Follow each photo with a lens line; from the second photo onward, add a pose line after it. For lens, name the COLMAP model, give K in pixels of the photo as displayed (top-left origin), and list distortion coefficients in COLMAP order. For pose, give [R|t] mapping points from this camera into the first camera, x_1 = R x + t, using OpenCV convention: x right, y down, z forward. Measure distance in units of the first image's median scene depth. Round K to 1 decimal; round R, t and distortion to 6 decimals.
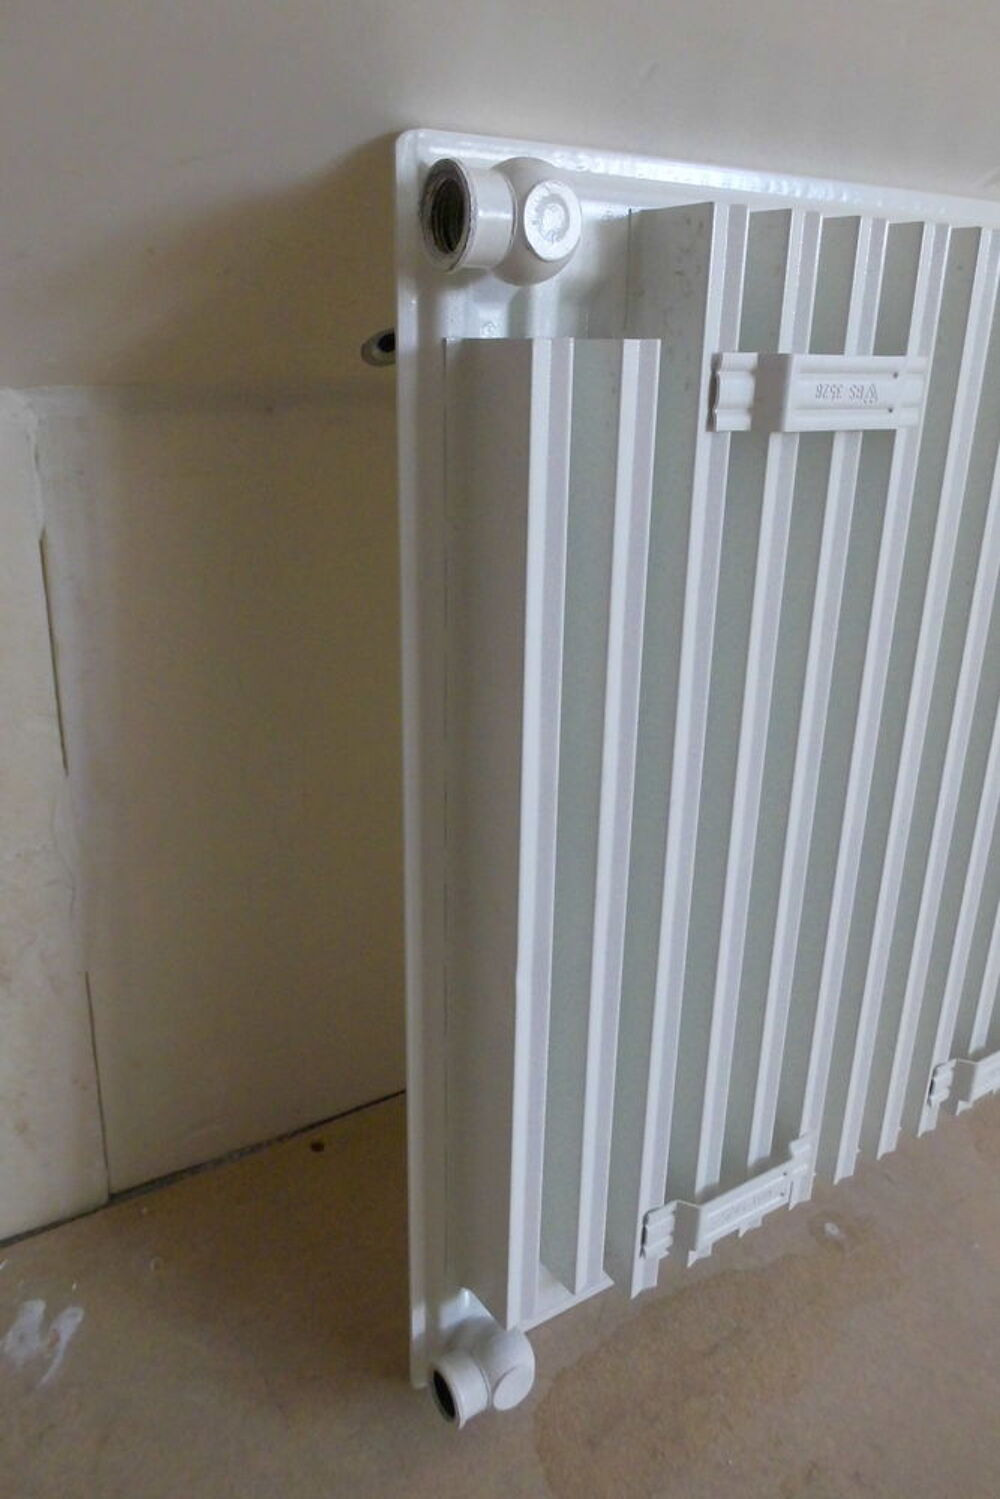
lens RADIAL K [[1033.6, 0, 494.4], [0, 1033.6, 751.5], [0, 0, 1]] dist [-0.032285, -0.001828]
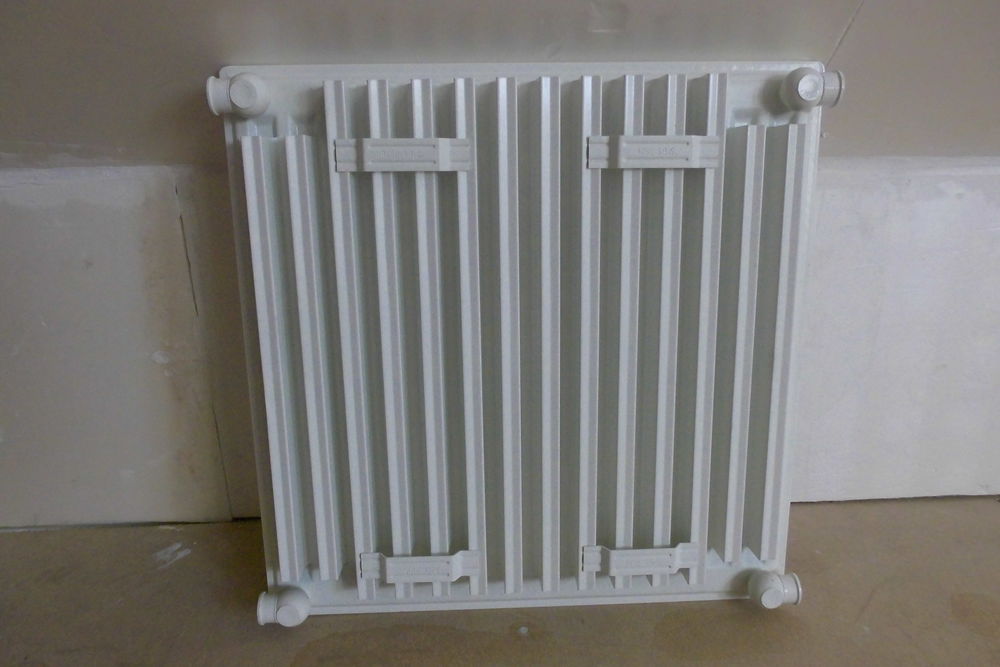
lens RADIAL K [[689.5, 0, 502.4], [0, 689.5, 324.1], [0, 0, 1]] dist [-0.032285, -0.001828]
pose [[0.872223, 0.076085, -0.483154, 0.952193], [-0.135715, 0.986686, -0.089624, 0.083913], [0.469902, 0.143744, 0.870936, -0.096653]]
